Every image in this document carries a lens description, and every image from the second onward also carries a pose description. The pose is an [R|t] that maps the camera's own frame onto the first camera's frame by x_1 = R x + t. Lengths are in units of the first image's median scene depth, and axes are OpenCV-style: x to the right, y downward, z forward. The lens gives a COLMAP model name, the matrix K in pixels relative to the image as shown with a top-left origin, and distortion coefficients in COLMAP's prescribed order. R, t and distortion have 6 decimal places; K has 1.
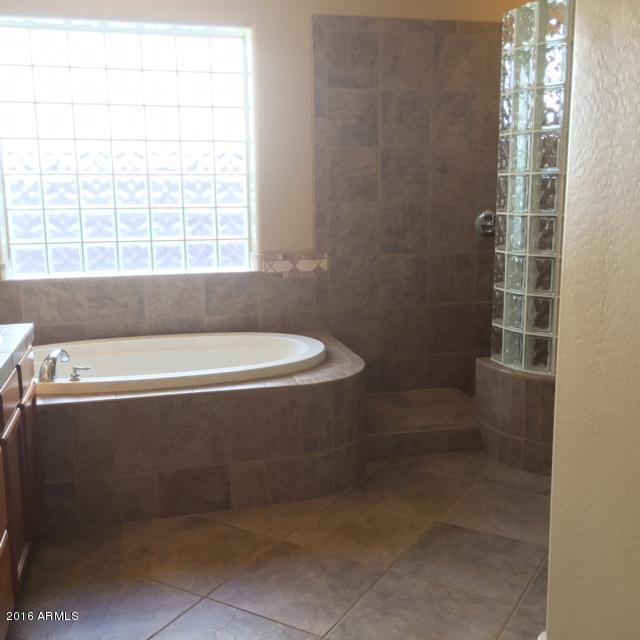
lens RADIAL K [[729.2, 0, 320.0], [0, 729.2, 320.0], [0, 0, 1]] dist [0.078374, -0.098094]
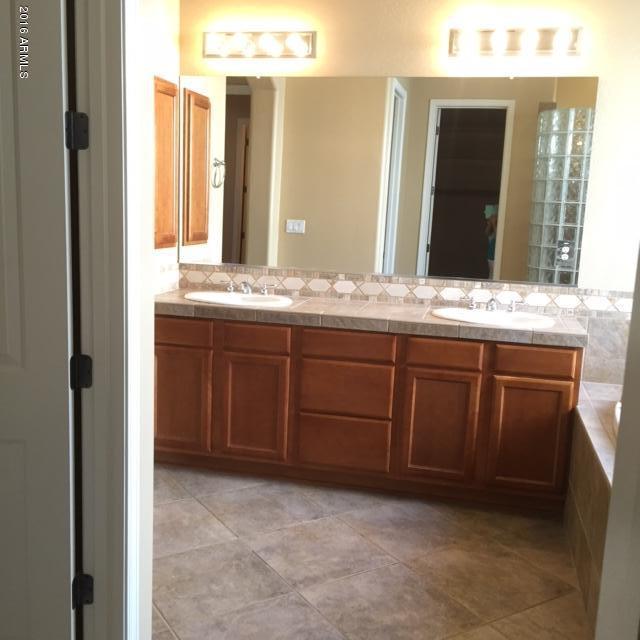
lens RADIAL K [[729.2, 0, 320.0], [0, 729.2, 320.0], [0, 0, 1]] dist [0.078374, -0.098094]
pose [[-0.447796, 0.135221, -0.883852, 0.515640], [-0.189665, 0.951639, 0.241684, -0.140409], [0.873788, 0.275861, -0.400493, 0.751161]]
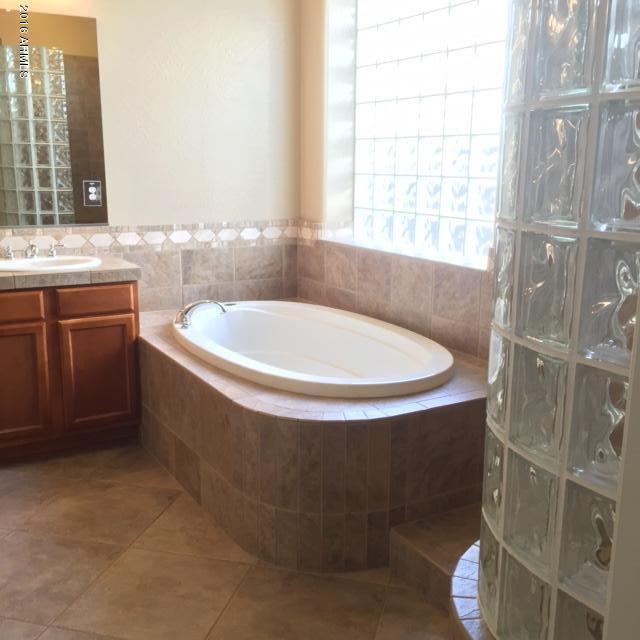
lens RADIAL K [[729.2, 0, 320.0], [0, 729.2, 320.0], [0, 0, 1]] dist [0.078374, -0.098094]
pose [[0.286636, 0.218343, -0.932827, 0.553013], [-0.178958, 0.968748, 0.171761, -0.114329], [0.941177, 0.117704, 0.316752, 0.630347]]
